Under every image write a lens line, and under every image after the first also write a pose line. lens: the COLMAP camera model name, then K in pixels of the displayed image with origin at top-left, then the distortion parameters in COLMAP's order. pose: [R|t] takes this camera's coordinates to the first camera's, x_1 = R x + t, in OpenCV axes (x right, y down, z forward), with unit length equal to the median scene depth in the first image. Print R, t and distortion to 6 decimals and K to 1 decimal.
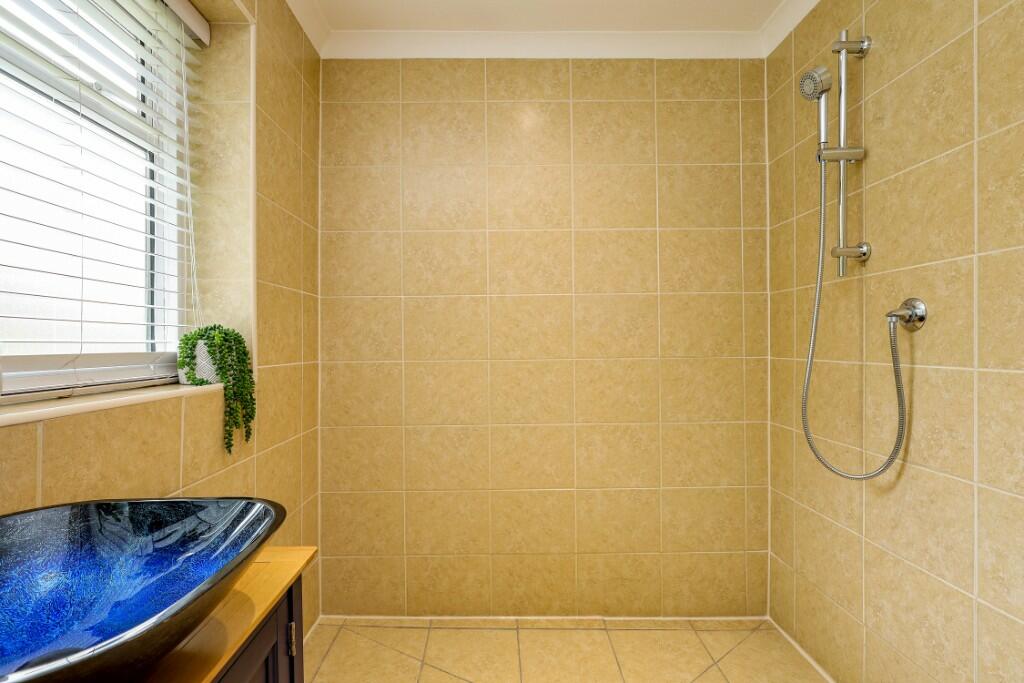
lens RADIAL K [[478.9, 0, 466.1], [0, 478.9, 345.5], [0, 0, 1]] dist [0.003373, -0.000241]
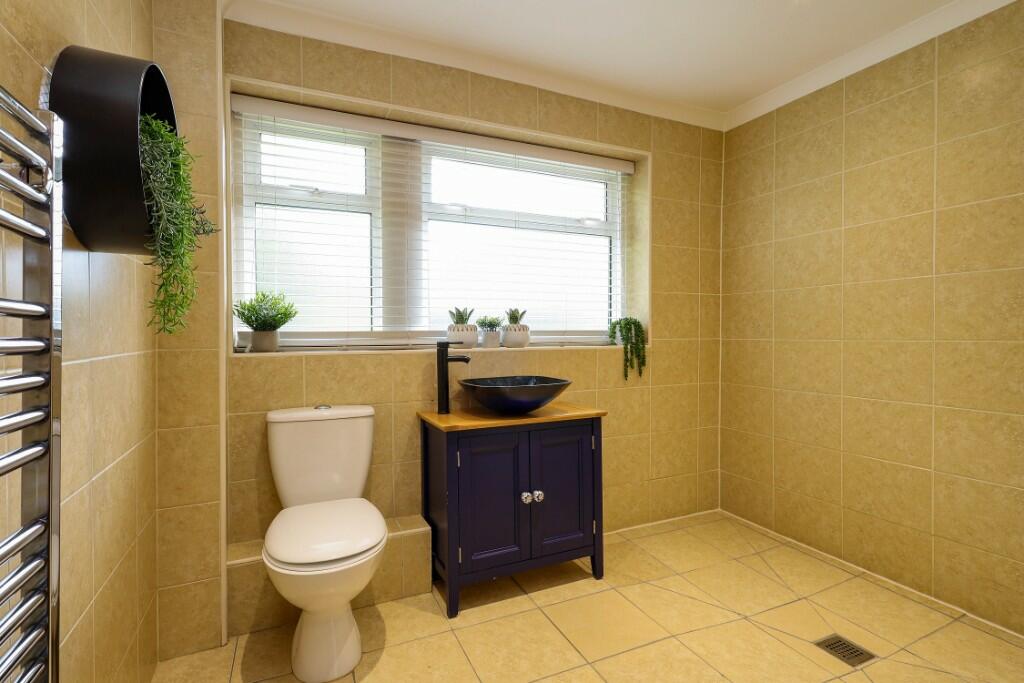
lens RADIAL K [[478.9, 0, 506.7], [0, 478.9, 335.9], [0, 0, 1]] dist [0.003373, -0.000241]
pose [[0.422668, 0.011511, -0.906212, 0.757226], [-0.001248, 0.999926, 0.012119, 0.007455], [0.906284, -0.003991, 0.422651, -0.227589]]
